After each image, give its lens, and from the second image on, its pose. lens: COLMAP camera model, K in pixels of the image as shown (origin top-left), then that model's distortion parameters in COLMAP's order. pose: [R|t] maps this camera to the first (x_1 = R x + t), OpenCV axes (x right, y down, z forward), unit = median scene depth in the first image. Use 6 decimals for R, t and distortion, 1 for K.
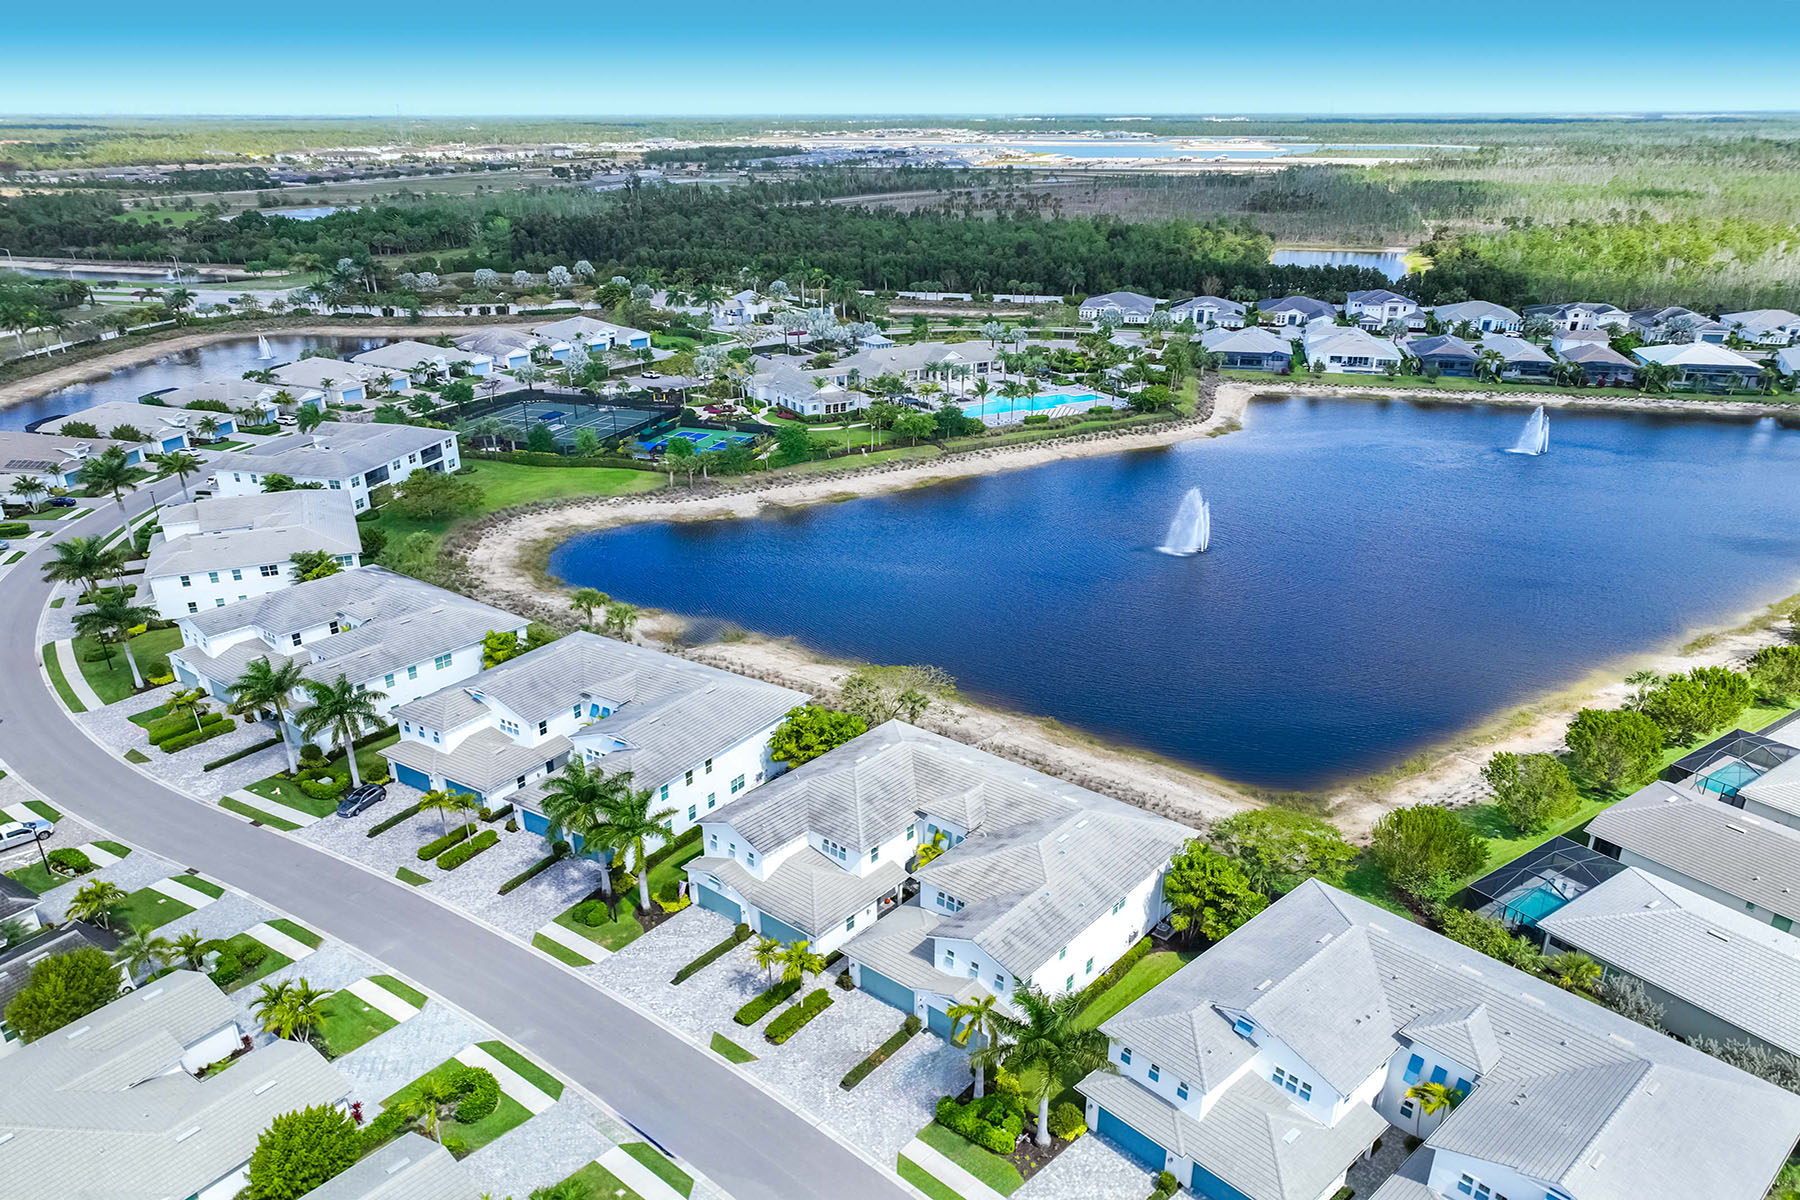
lens RADIAL K [[1260.1, 0, 898.5], [0, 1260.1, 609.1], [0, 0, 1]] dist [-0.006973, 0.012982]
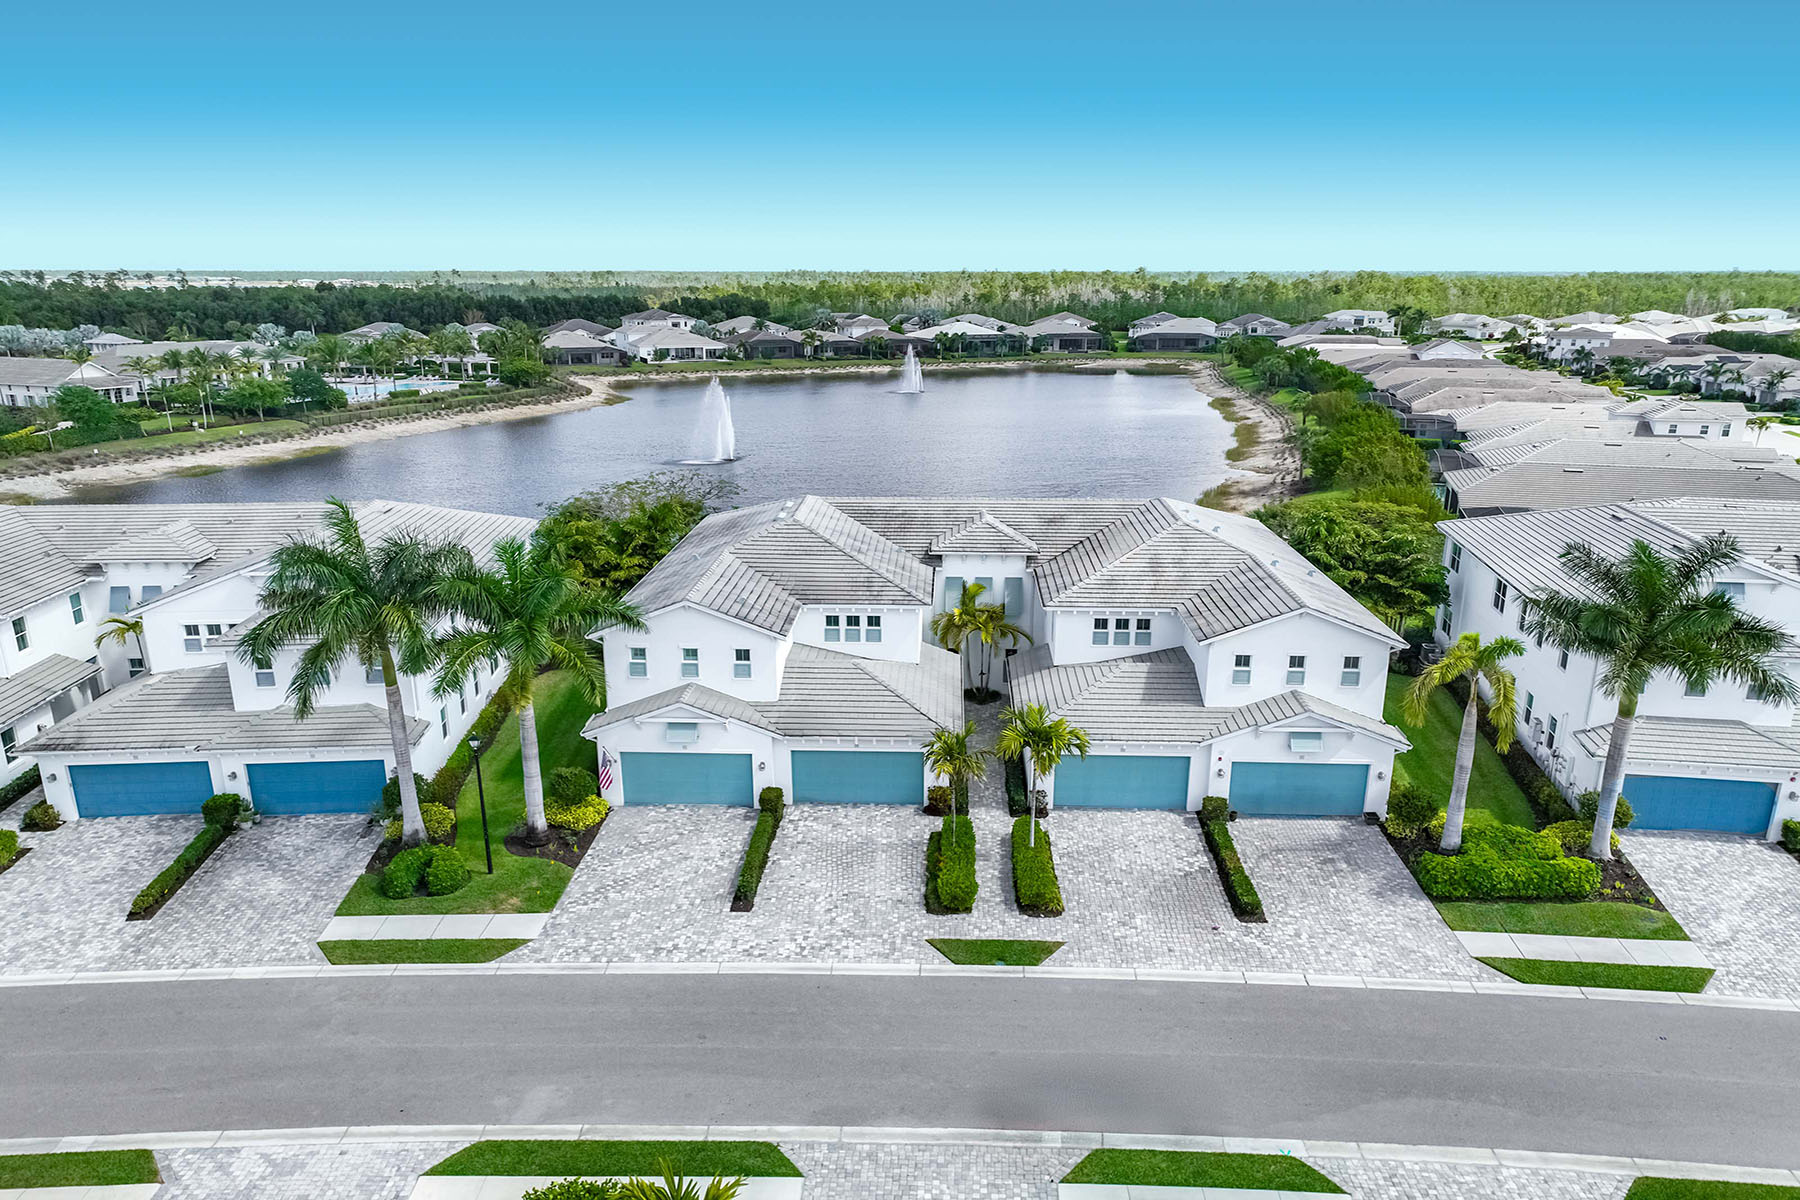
lens RADIAL K [[1260.1, 0, 896.5], [0, 1260.1, 613.2], [0, 0, 1]] dist [-0.006973, 0.012982]
pose [[0.796173, -0.160973, 0.583263, -0.361484], [0.217275, 0.975729, -0.027298, 0.206645], [-0.564712, 0.148463, 0.811824, 0.554282]]
